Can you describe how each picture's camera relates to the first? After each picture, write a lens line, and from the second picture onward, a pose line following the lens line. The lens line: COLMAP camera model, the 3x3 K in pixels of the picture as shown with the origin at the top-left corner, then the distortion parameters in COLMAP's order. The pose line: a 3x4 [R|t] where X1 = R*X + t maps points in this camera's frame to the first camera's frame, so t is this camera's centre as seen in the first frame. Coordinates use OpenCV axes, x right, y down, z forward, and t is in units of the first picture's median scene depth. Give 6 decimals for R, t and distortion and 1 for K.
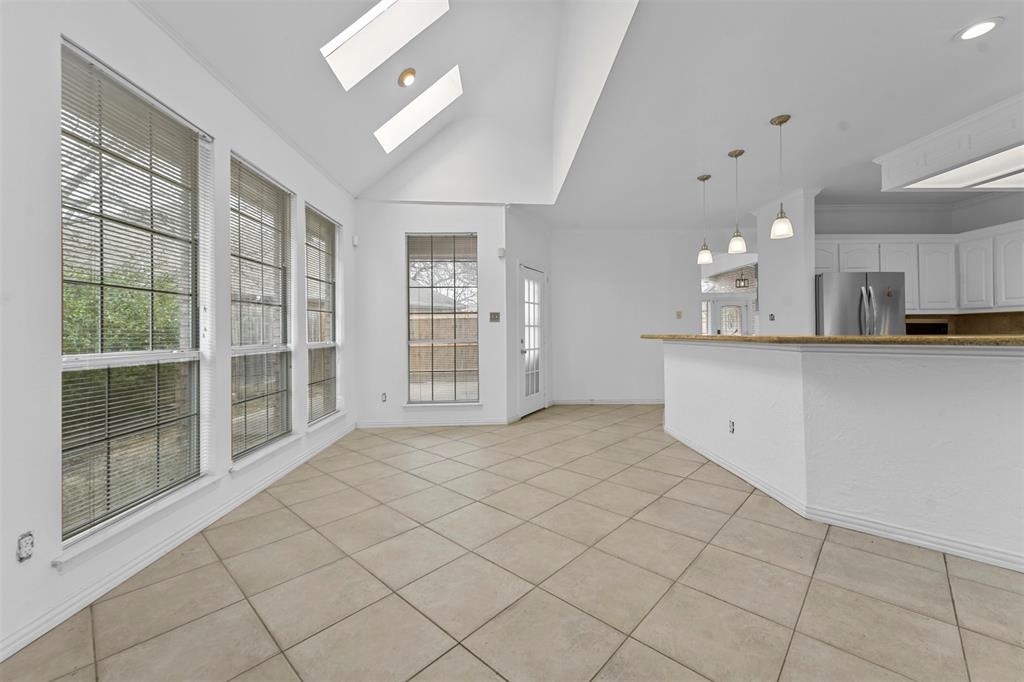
lens RADIAL K [[405.0, 0, 509.9], [0, 405.0, 326.9], [0, 0, 1]] dist [0.015699, -0.001282]
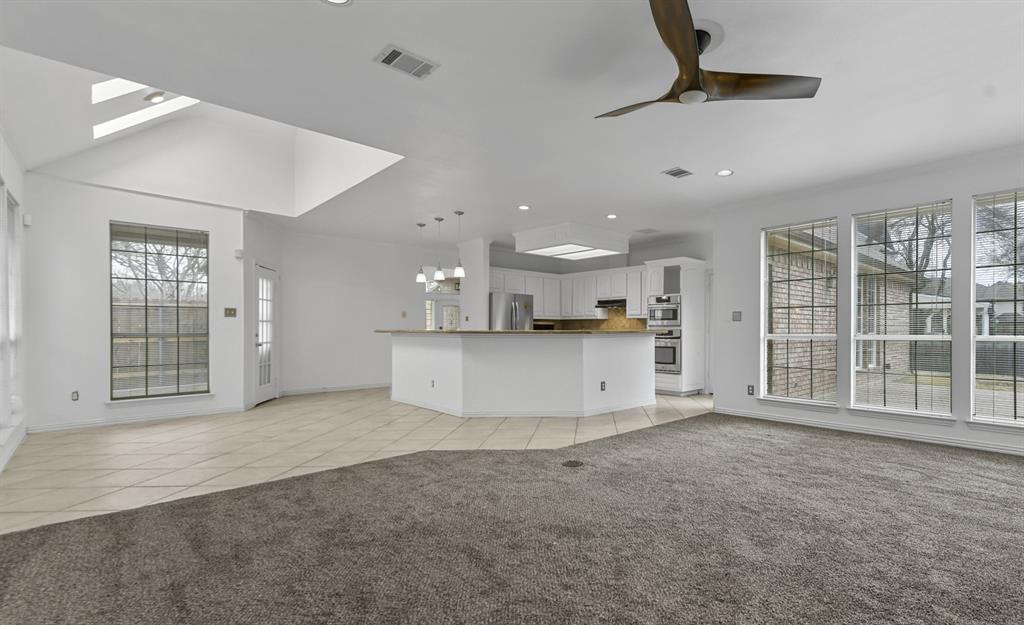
lens RADIAL K [[484.2, 0, 616.4], [0, 484.2, 331.0], [0, 0, 1]] dist [0.012855, 0.000767]
pose [[0.695437, 0.004888, 0.718571, -0.257297], [-0.018382, 0.999771, 0.010989, -0.008104], [-0.718352, -0.020851, 0.695367, -0.646913]]
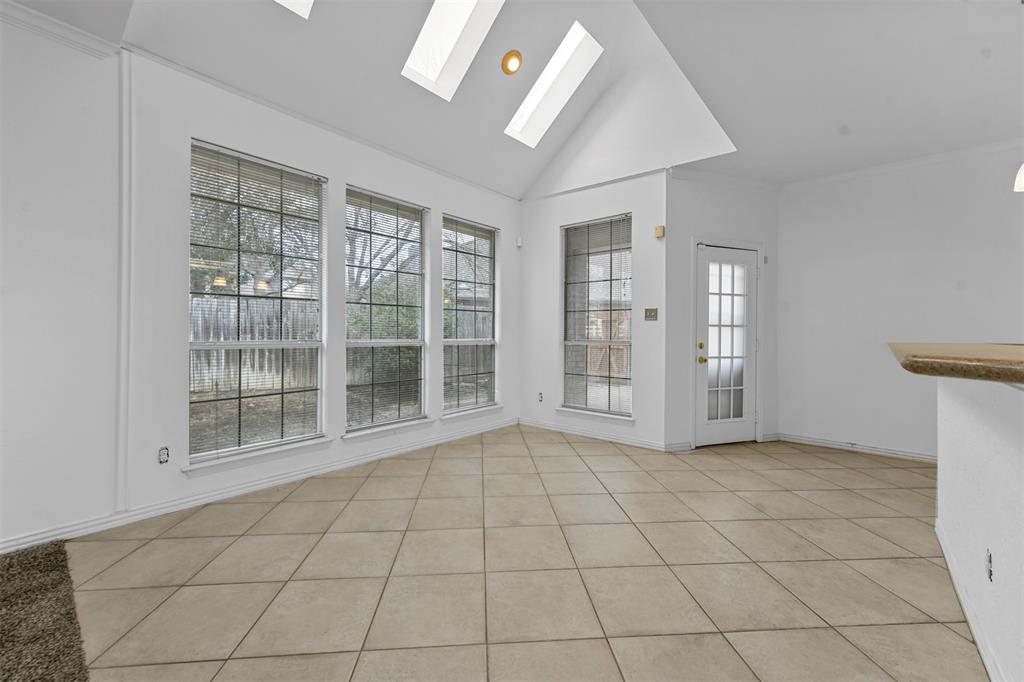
lens RADIAL K [[405.0, 0, 516.0], [0, 405.0, 330.5], [0, 0, 1]] dist [0.015699, -0.001282]
pose [[0.741437, 0.012830, -0.670899, 0.302373], [-0.006839, 0.999910, 0.011564, 0.000771], [0.670987, -0.003986, 0.741458, 0.228018]]
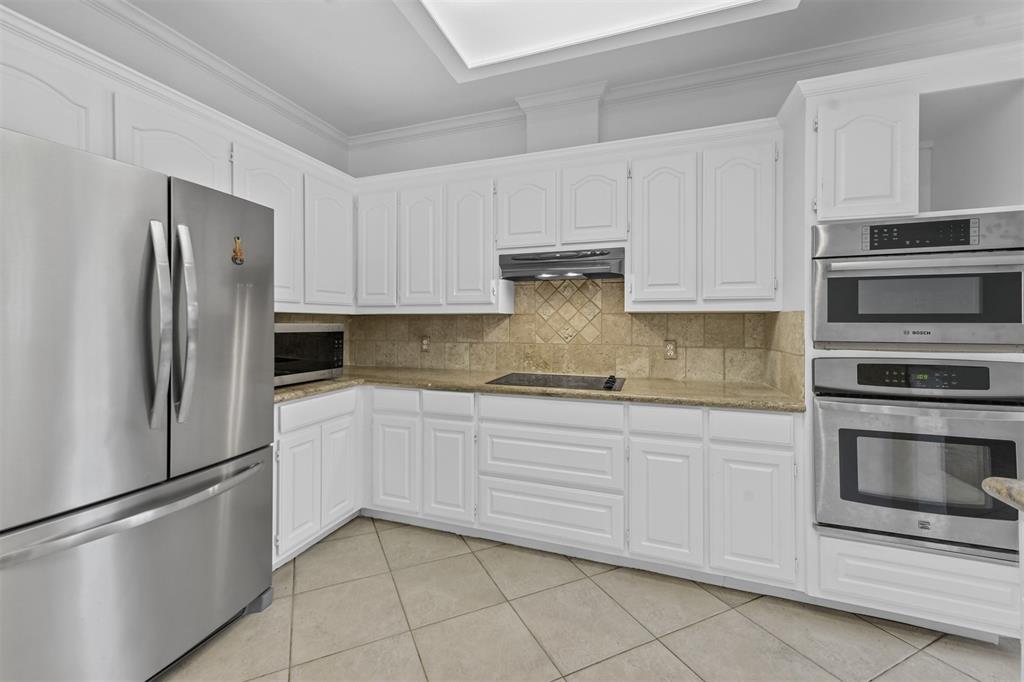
lens RADIAL K [[405.0, 0, 489.6], [0, 405.0, 316.6], [0, 0, 1]] dist [0.015699, -0.001282]
pose [[0.374949, 0.015533, 0.926915, 0.622359], [-0.016878, 0.999808, -0.009928, -0.025388], [-0.926892, -0.011922, 0.375139, 0.603678]]
